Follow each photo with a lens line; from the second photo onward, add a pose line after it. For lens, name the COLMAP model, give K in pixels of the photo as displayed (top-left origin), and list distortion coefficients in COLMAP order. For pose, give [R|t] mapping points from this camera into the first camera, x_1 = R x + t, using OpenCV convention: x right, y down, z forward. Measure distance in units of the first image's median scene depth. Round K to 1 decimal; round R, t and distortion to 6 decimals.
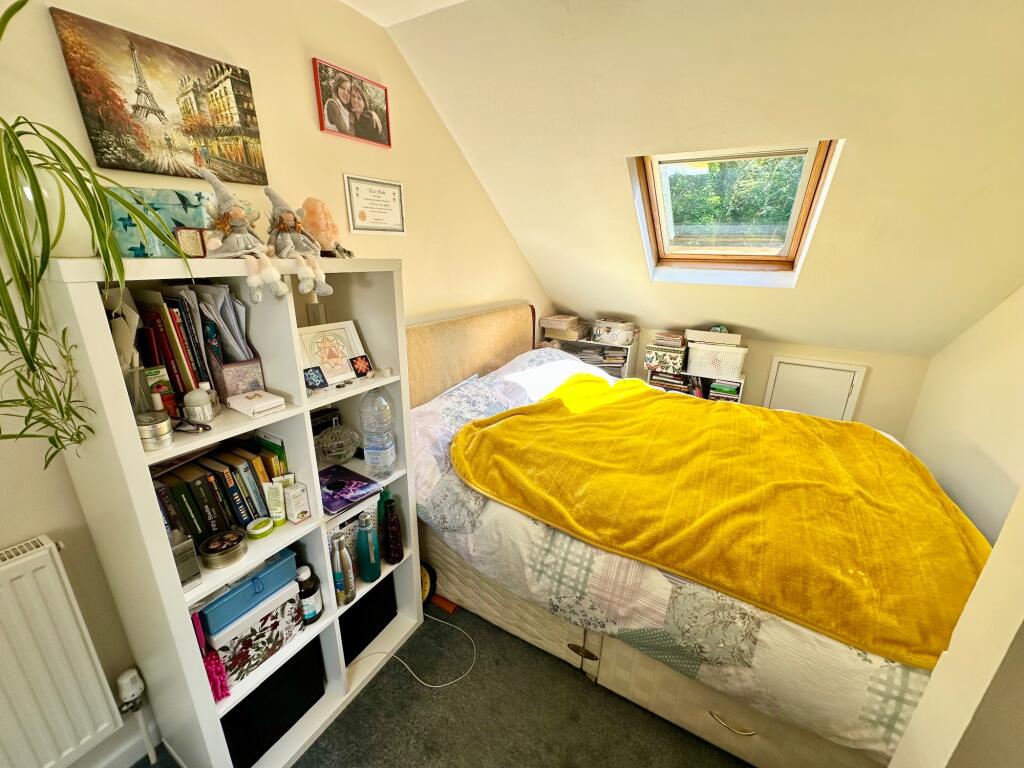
lens RADIAL K [[407.2, 0, 515.2], [0, 407.2, 381.2], [0, 0, 1]] dist [-0.004293, 0.000699]
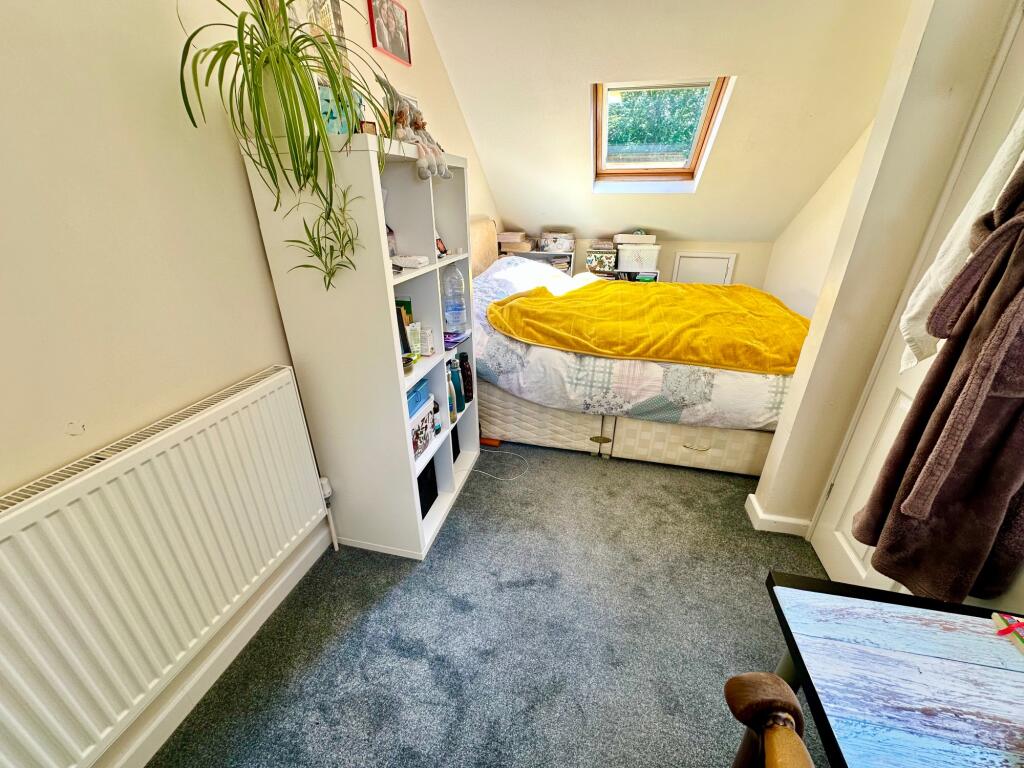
lens RADIAL K [[407.2, 0, 512.8], [0, 407.2, 382.3], [0, 0, 1]] dist [-0.004293, 0.000699]
pose [[0.959043, -0.137371, 0.247723, -0.498062], [0.105331, 0.984772, 0.138306, 0.220247], [-0.262950, -0.106548, 0.958908, -0.339569]]
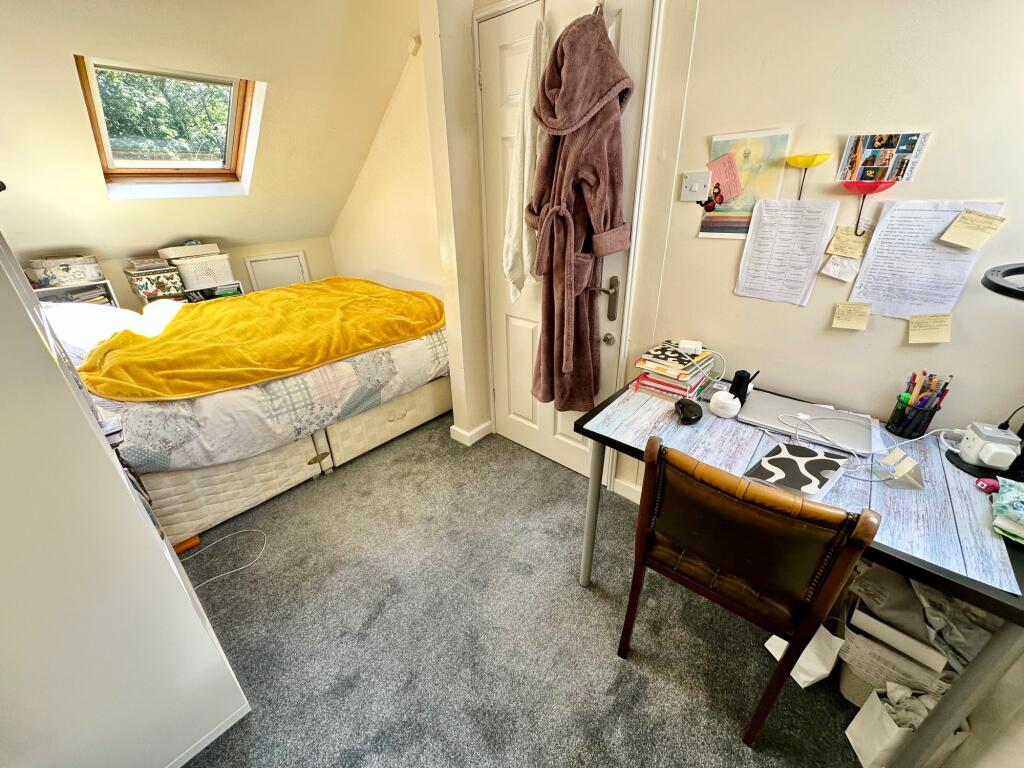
lens RADIAL K [[407.2, 0, 508.0], [0, 407.2, 382.4], [0, 0, 1]] dist [-0.004293, 0.000699]
pose [[0.205942, -0.450391, 0.868755, -0.832830], [0.320304, 0.869906, 0.375058, 0.115353], [-0.924658, 0.201026, 0.323412, -0.130466]]
